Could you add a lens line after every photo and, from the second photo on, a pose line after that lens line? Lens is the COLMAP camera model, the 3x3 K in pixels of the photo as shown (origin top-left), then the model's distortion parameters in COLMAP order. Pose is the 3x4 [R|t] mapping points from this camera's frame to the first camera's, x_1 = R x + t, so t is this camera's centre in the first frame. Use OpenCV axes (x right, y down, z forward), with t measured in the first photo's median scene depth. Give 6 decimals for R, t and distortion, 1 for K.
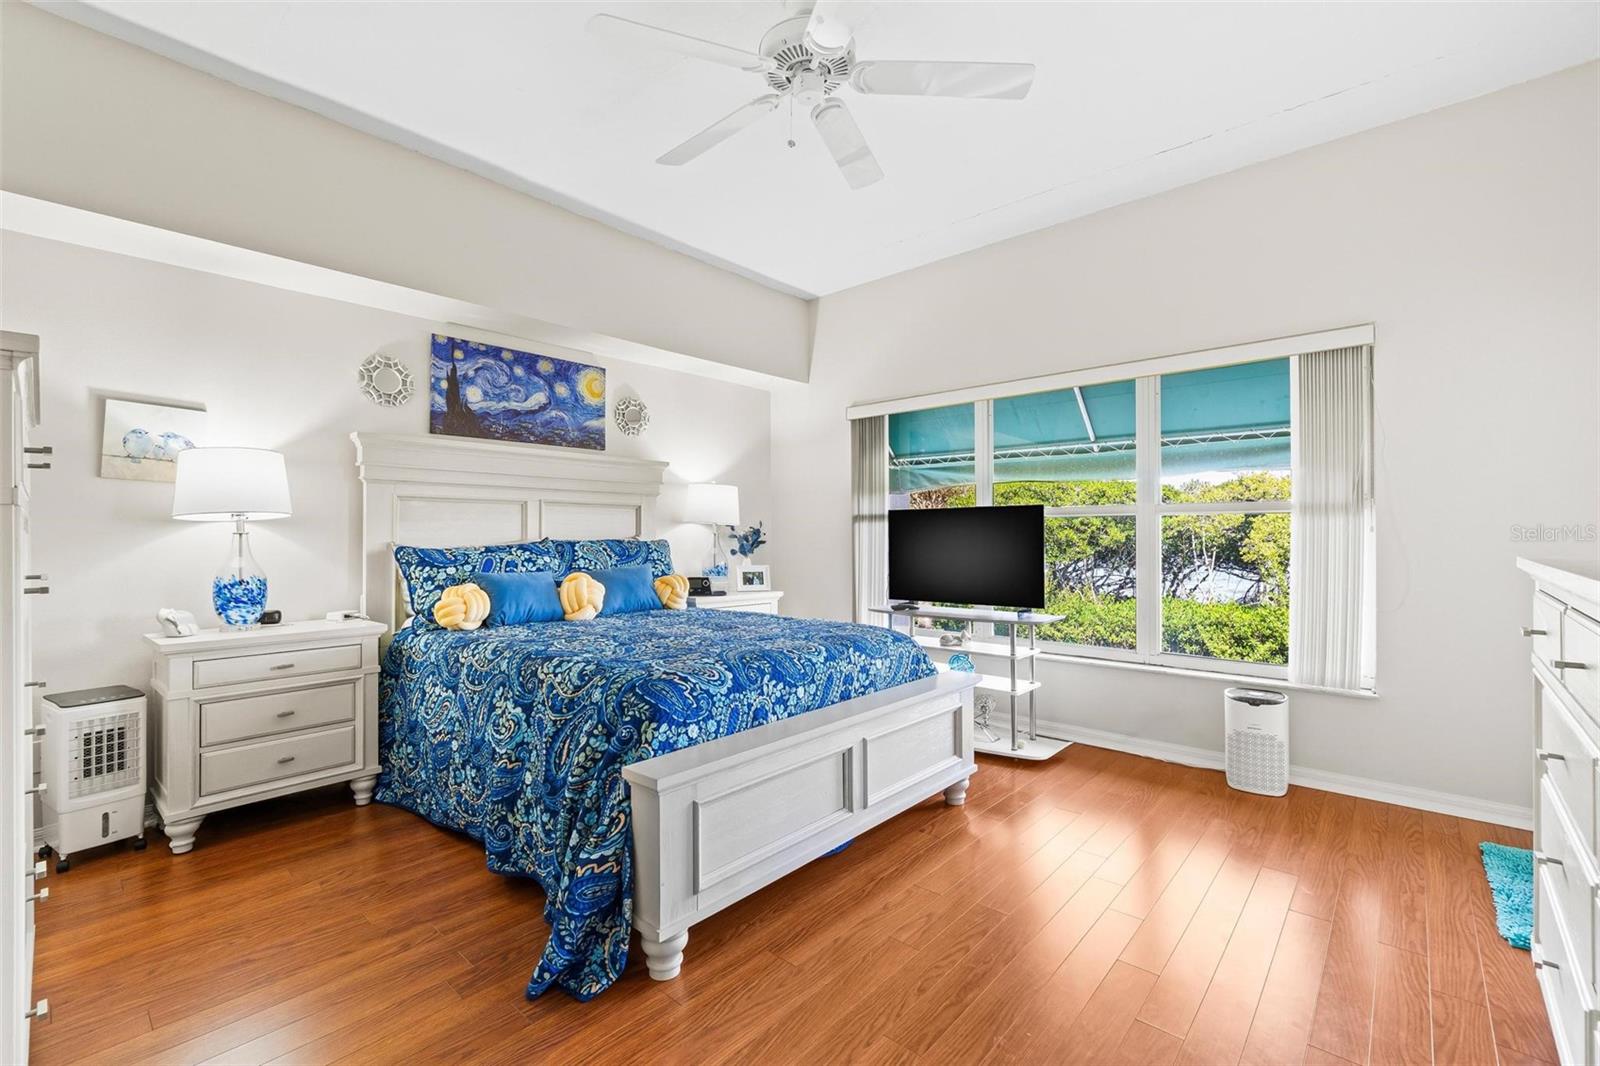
lens RADIAL K [[708.1, 0, 803.6], [0, 708.1, 538.8], [0, 0, 1]] dist [-0.002029, 0.000423]
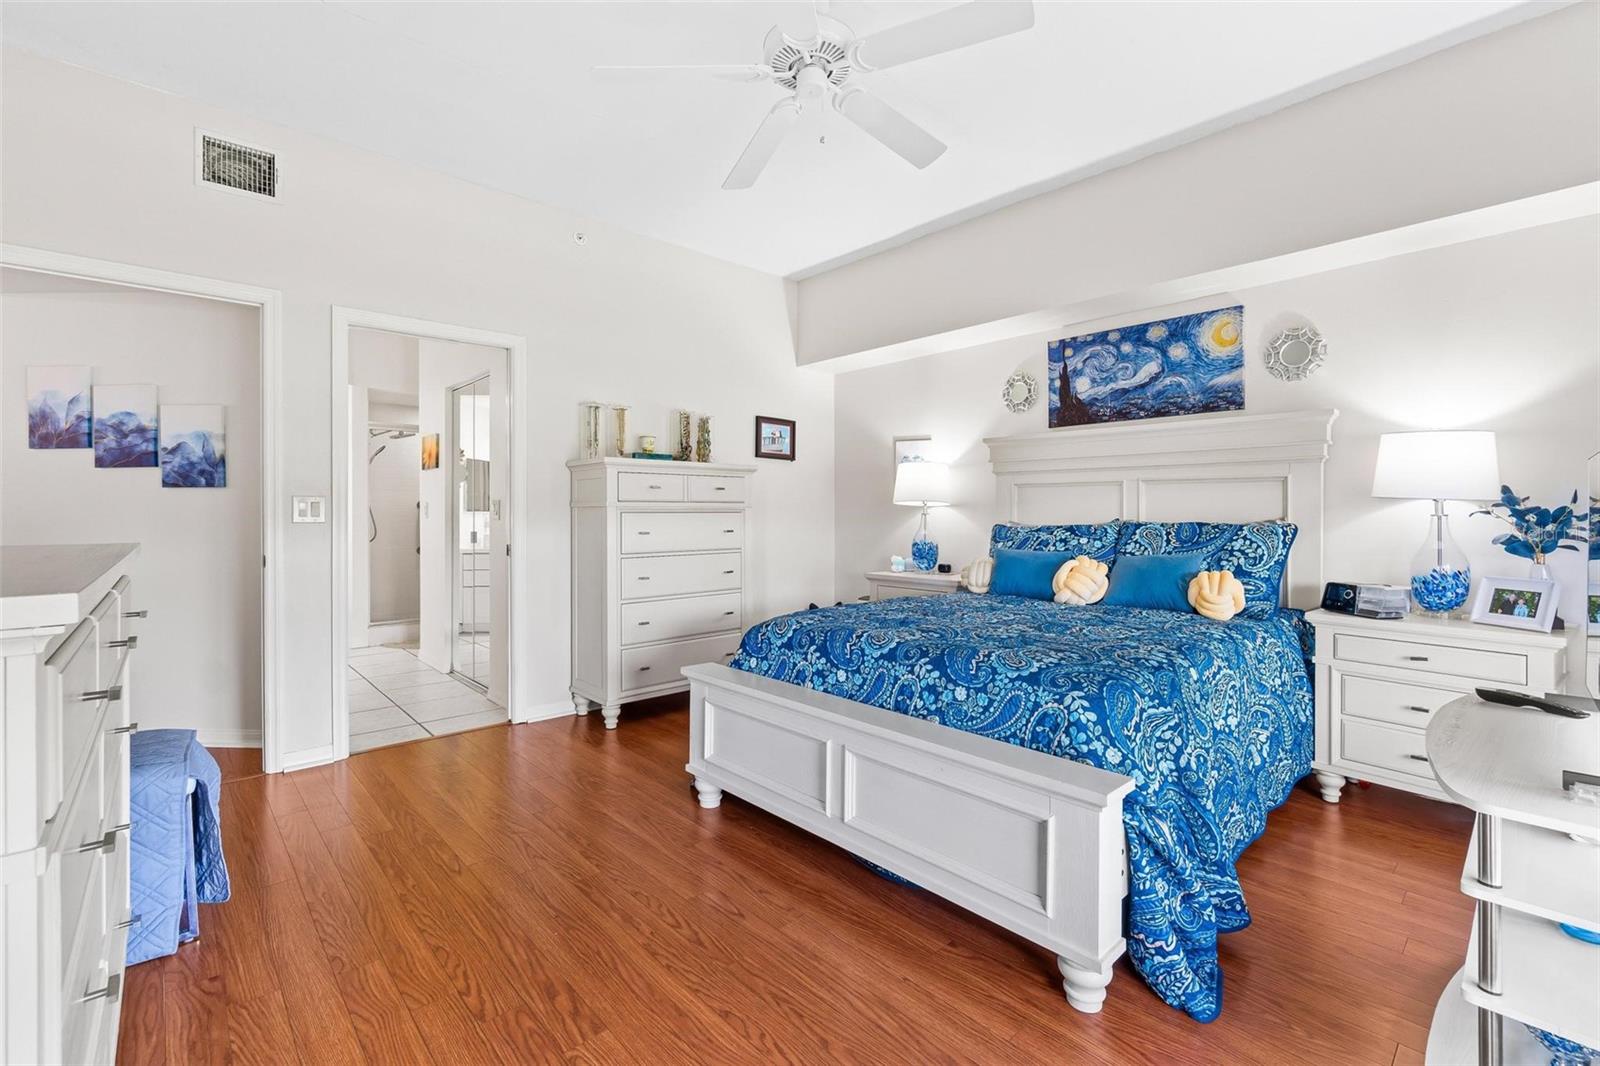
lens RADIAL K [[708.1, 0, 795.9], [0, 708.1, 530.3], [0, 0, 1]] dist [-0.002029, 0.000423]
pose [[-0.125635, 0.025515, -0.991748, 0.667410], [-0.007941, 0.999611, 0.026723, -0.008956], [0.992045, 0.011233, -0.125384, 0.718084]]
